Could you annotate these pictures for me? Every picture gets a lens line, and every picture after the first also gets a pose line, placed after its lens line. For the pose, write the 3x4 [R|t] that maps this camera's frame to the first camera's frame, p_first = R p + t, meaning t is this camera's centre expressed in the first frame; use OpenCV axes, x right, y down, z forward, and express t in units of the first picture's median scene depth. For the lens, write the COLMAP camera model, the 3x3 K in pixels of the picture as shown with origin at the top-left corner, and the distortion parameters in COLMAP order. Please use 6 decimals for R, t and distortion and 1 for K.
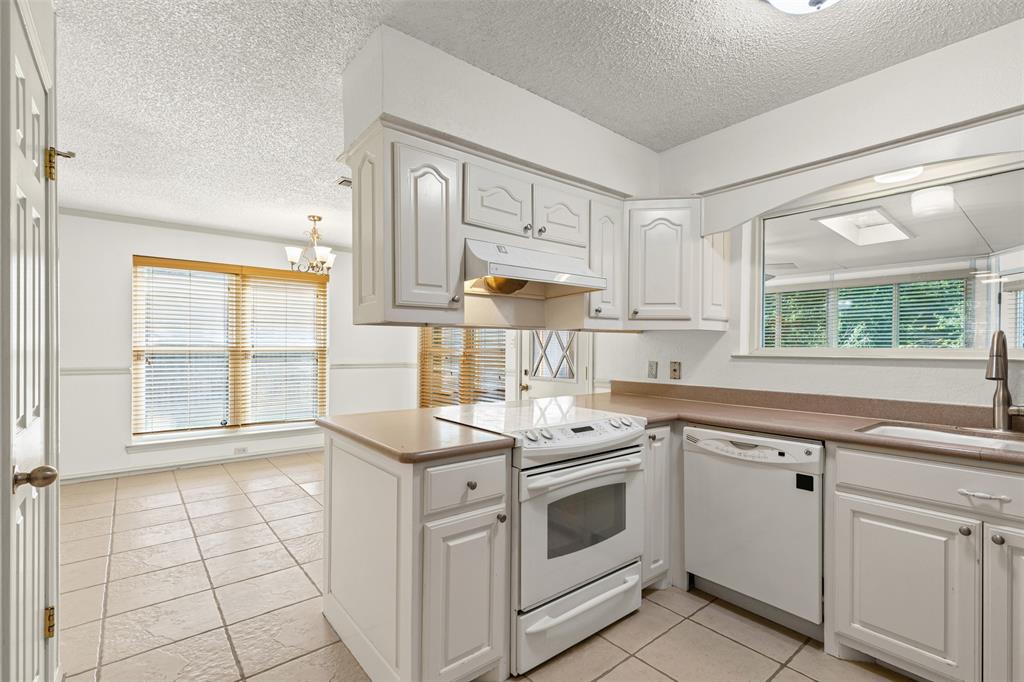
lens RADIAL K [[463.6, 0, 519.6], [0, 463.6, 347.7], [0, 0, 1]] dist [0.014102, -0.001323]
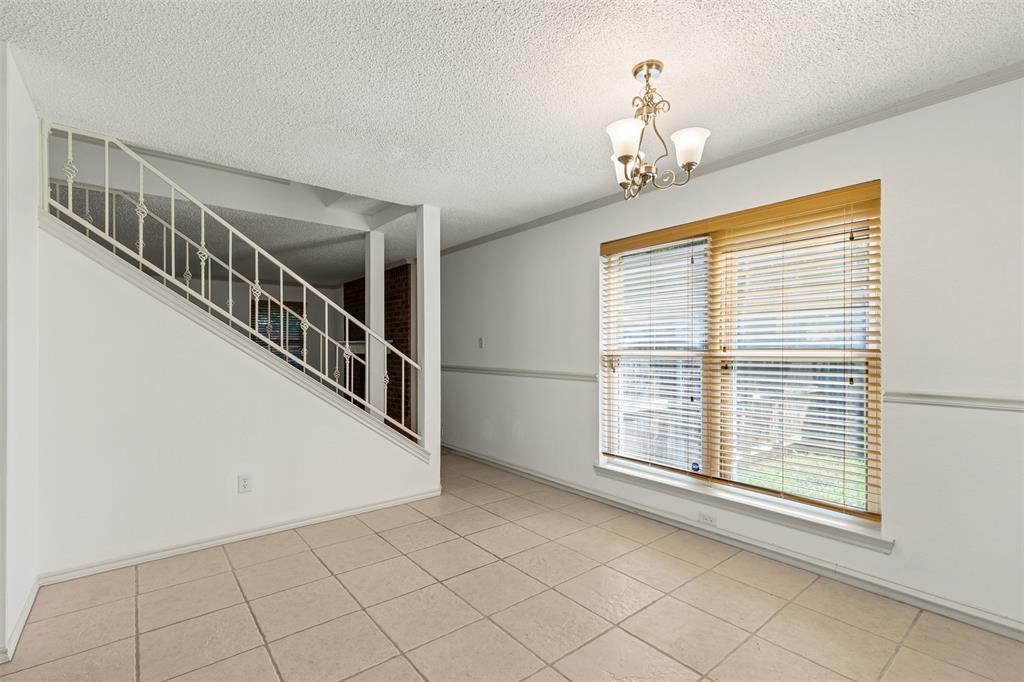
lens RADIAL K [[463.6, 0, 510.1], [0, 463.6, 349.0], [0, 0, 1]] dist [0.014102, -0.001323]
pose [[-0.013262, -0.015026, -0.999799, 0.018939], [-0.012772, 0.999808, -0.014857, 0.008581], [0.999830, 0.012572, -0.013451, 0.735694]]
